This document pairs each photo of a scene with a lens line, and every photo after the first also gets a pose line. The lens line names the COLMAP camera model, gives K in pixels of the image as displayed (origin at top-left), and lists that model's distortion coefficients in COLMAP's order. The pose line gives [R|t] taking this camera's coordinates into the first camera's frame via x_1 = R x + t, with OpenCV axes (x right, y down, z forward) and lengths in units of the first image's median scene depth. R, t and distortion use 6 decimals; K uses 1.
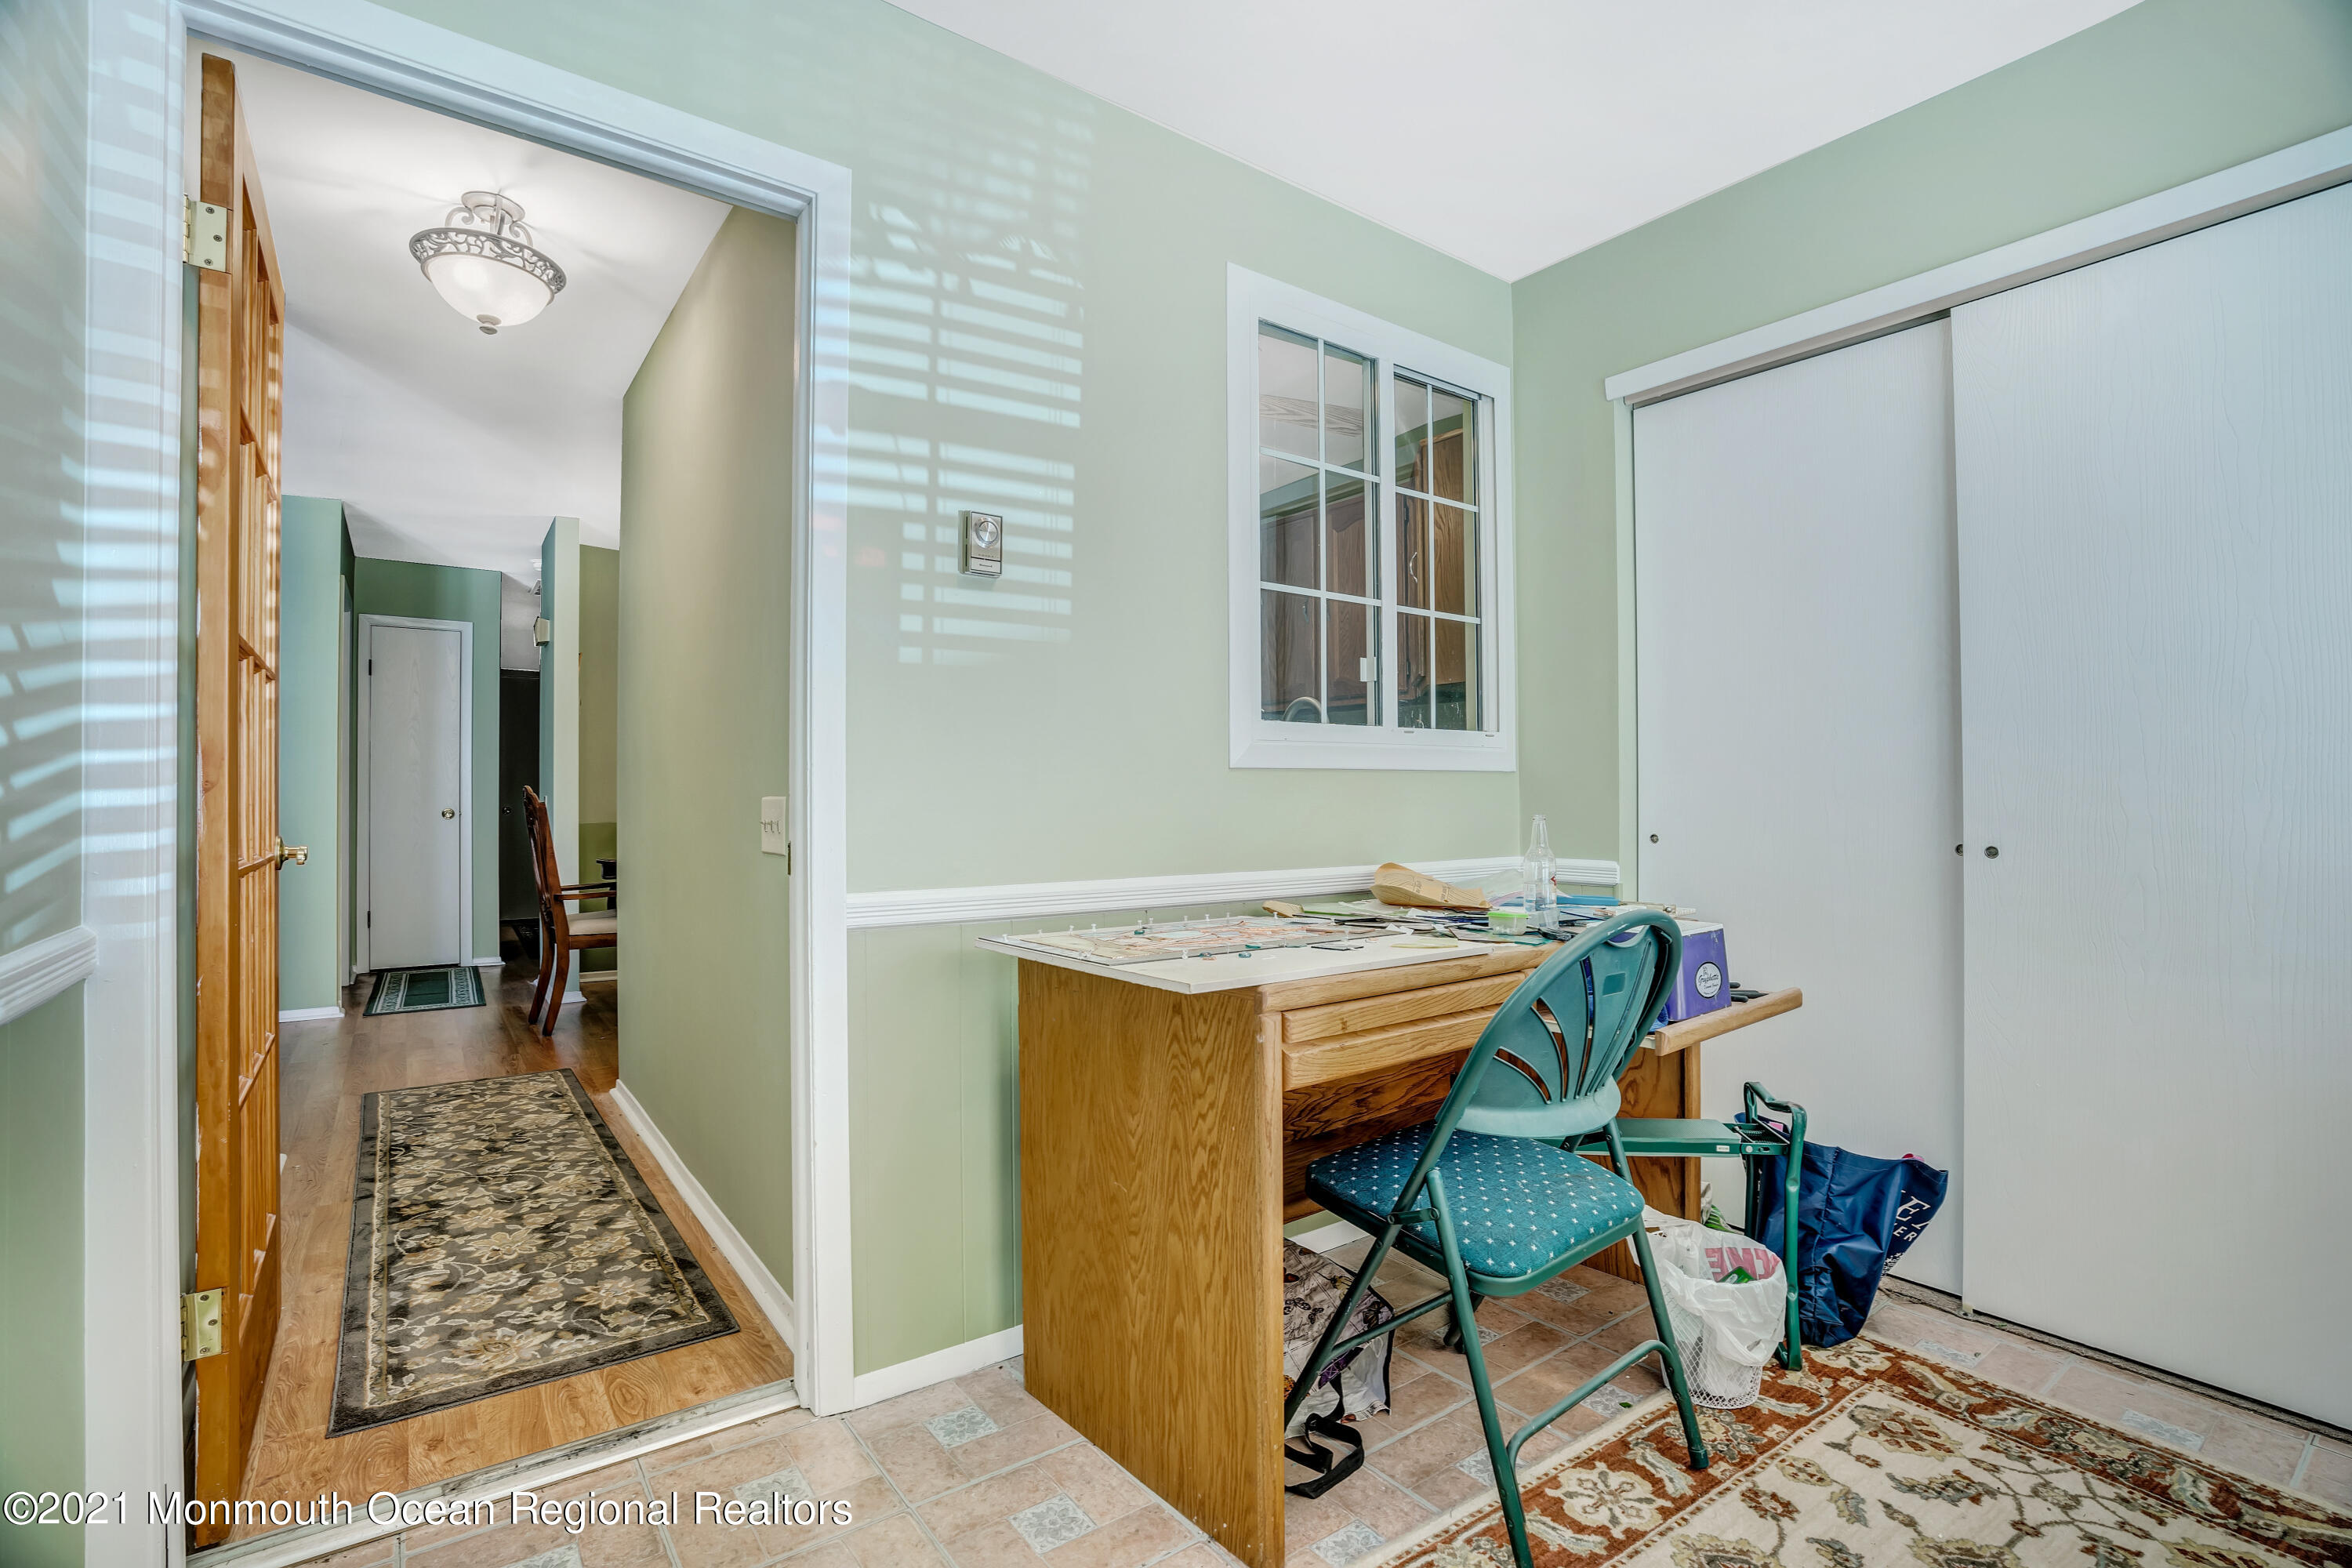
lens RADIAL K [[1073.3, 0, 1181.8], [0, 1073.3, 793.2], [0, 0, 1]] dist [-0.089249, 0.039492]
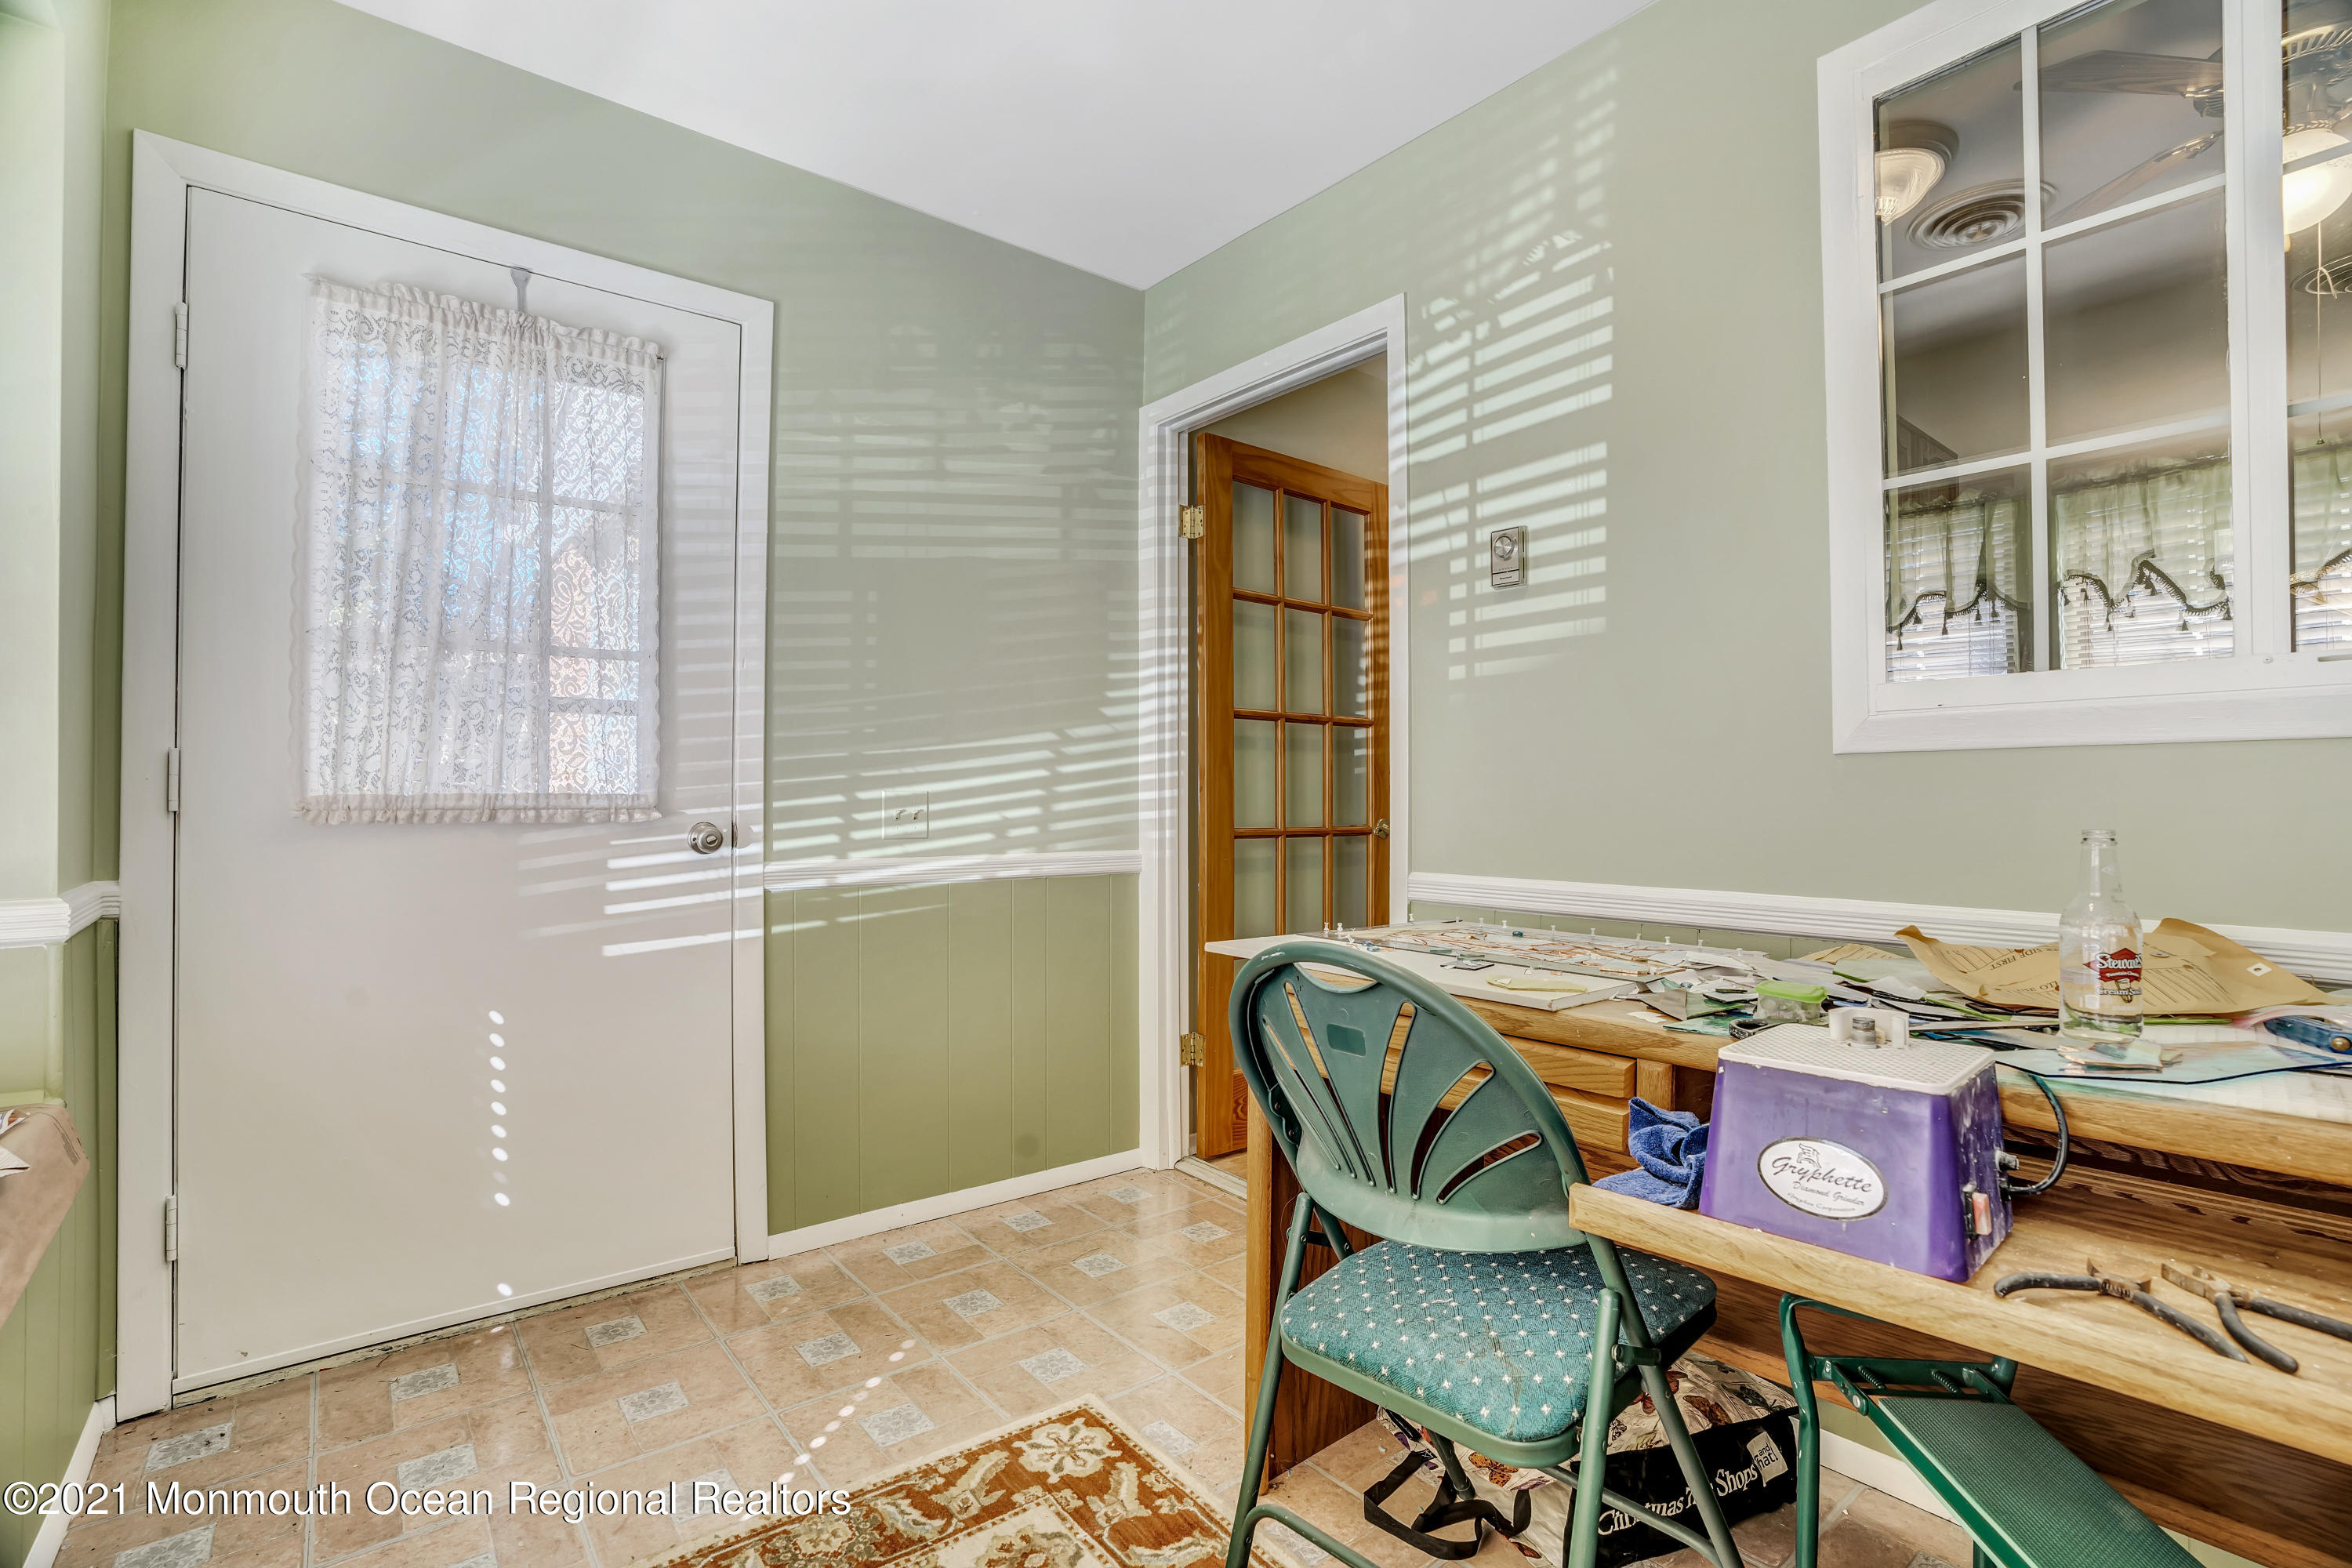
lens RADIAL K [[1073.3, 0, 1181.8], [0, 1073.3, 793.2], [0, 0, 1]] dist [-0.089249, 0.039492]
pose [[0.042814, -0.000340, -0.999083, 0.895147], [0.008178, 0.999967, 0.000010, 0.000288], [0.999050, -0.008171, 0.042815, 0.642473]]
